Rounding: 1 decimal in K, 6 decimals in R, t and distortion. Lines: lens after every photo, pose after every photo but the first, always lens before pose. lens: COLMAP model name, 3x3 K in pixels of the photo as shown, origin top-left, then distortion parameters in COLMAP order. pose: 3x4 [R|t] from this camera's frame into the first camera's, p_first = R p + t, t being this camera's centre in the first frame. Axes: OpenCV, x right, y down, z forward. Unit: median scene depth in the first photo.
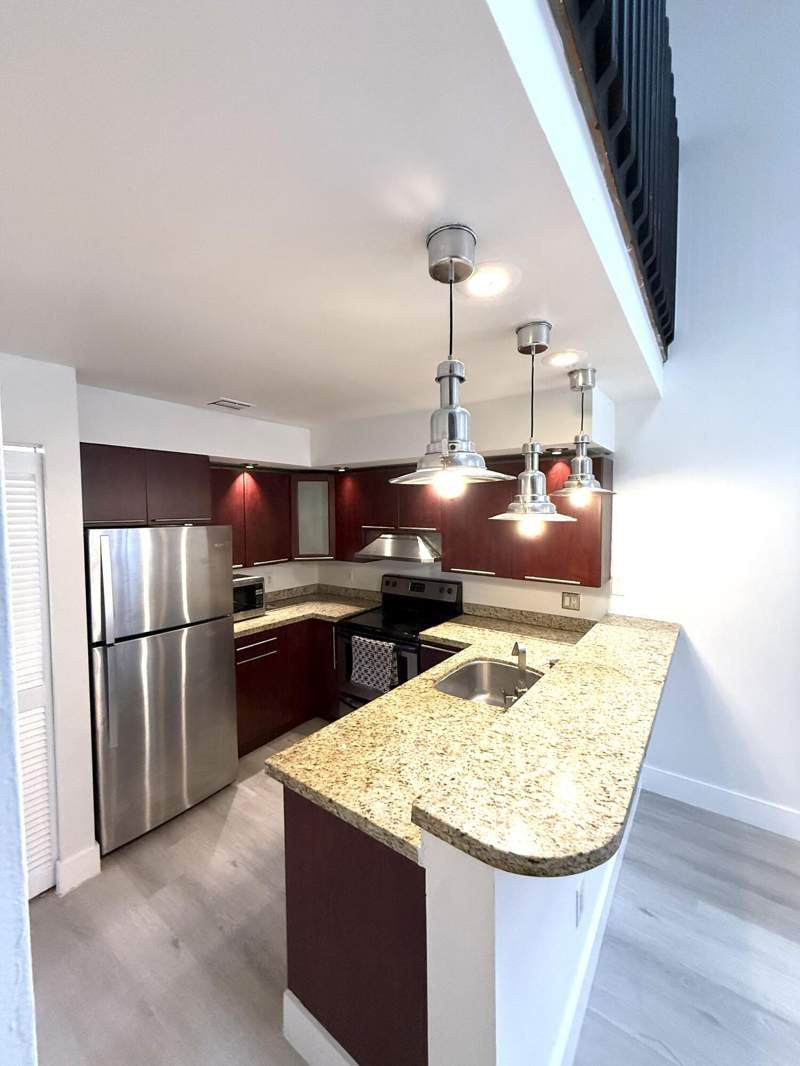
lens RADIAL K [[422.9, 0, 400.4], [0, 422.9, 529.7], [0, 0, 1]] dist [-0.002767, -0.000452]
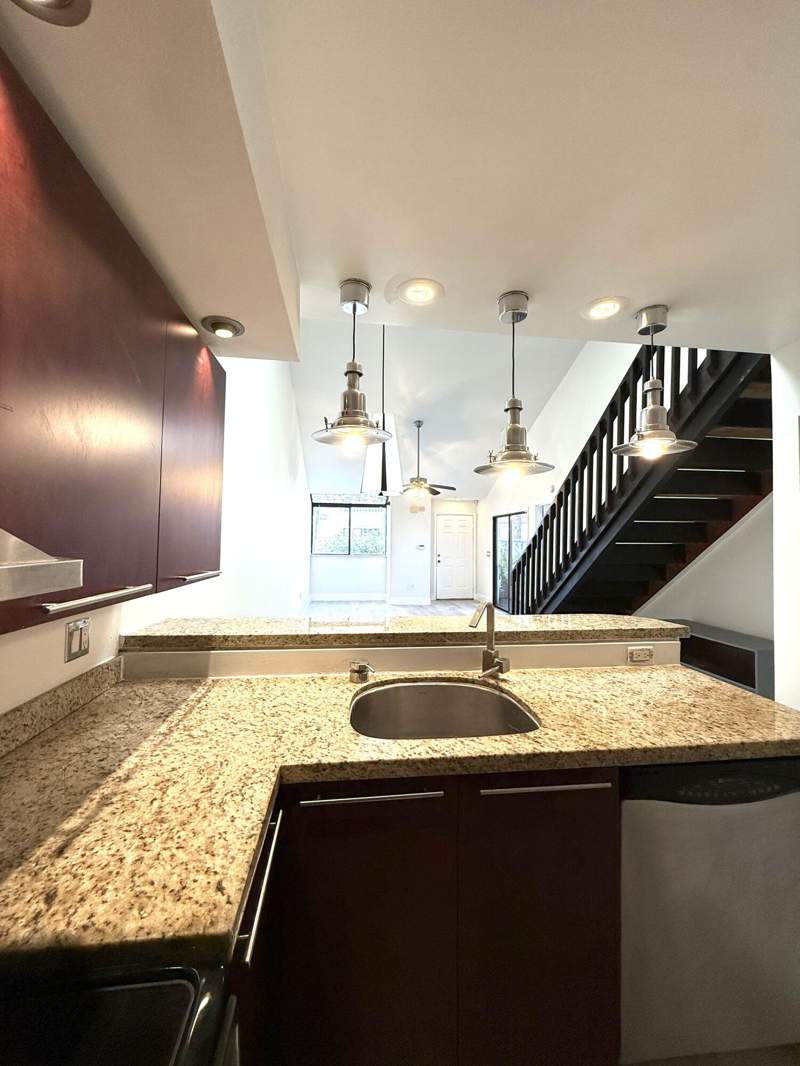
lens RADIAL K [[422.9, 0, 397.3], [0, 422.9, 537.3], [0, 0, 1]] dist [-0.002767, -0.000452]
pose [[-0.682728, 0.001362, 0.730671, -0.232682], [0.029338, 0.999243, 0.025551, 0.094611], [-0.730083, 0.038881, -0.682251, 1.657683]]
